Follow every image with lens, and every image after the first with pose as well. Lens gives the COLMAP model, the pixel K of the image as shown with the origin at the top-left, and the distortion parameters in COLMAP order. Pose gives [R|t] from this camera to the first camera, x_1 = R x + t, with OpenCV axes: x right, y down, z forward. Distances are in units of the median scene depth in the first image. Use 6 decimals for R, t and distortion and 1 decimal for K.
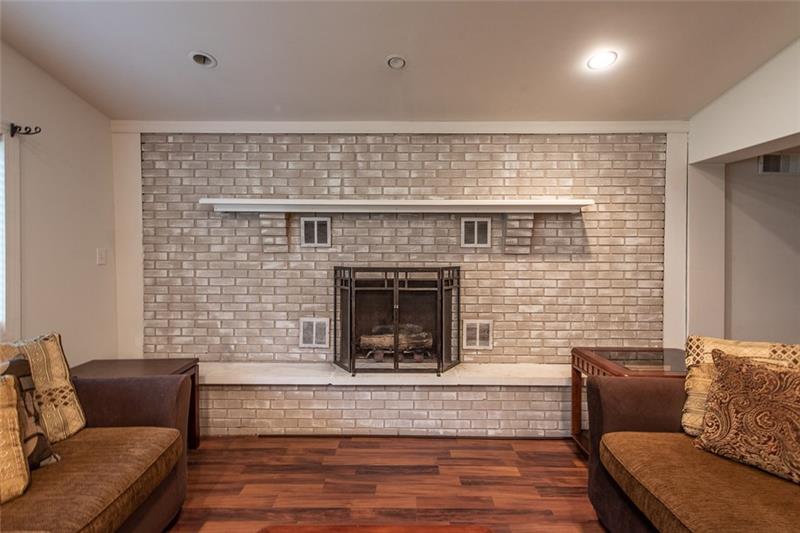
lens RADIAL K [[409.5, 0, 389.3], [0, 409.5, 248.3], [0, 0, 1]] dist [0.007582, 0.000119]
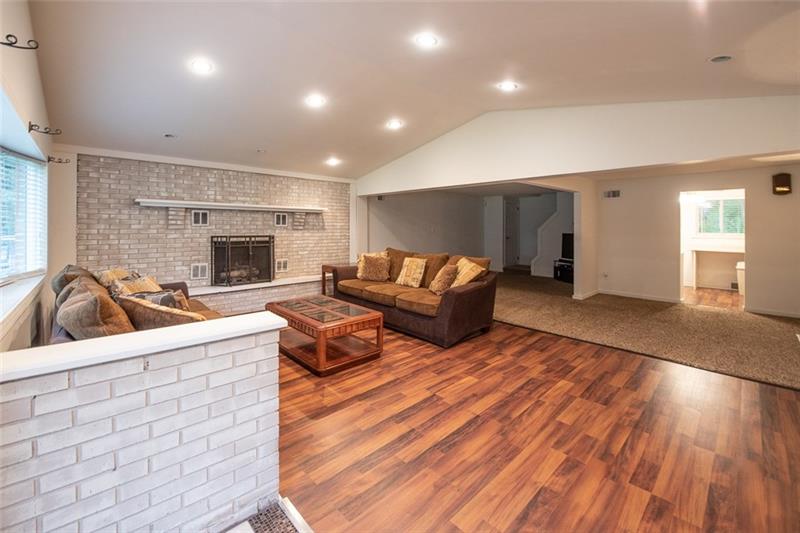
lens RADIAL K [[328.9, 0, 398.8], [0, 328.9, 266.6], [0, 0, 1]] dist [-0.018381, -0.000341]
pose [[0.722843, -0.079258, 0.686452, -0.582009], [-0.002397, 0.993107, 0.117188, 0.004327], [-0.691009, -0.086354, 0.717670, -0.767880]]
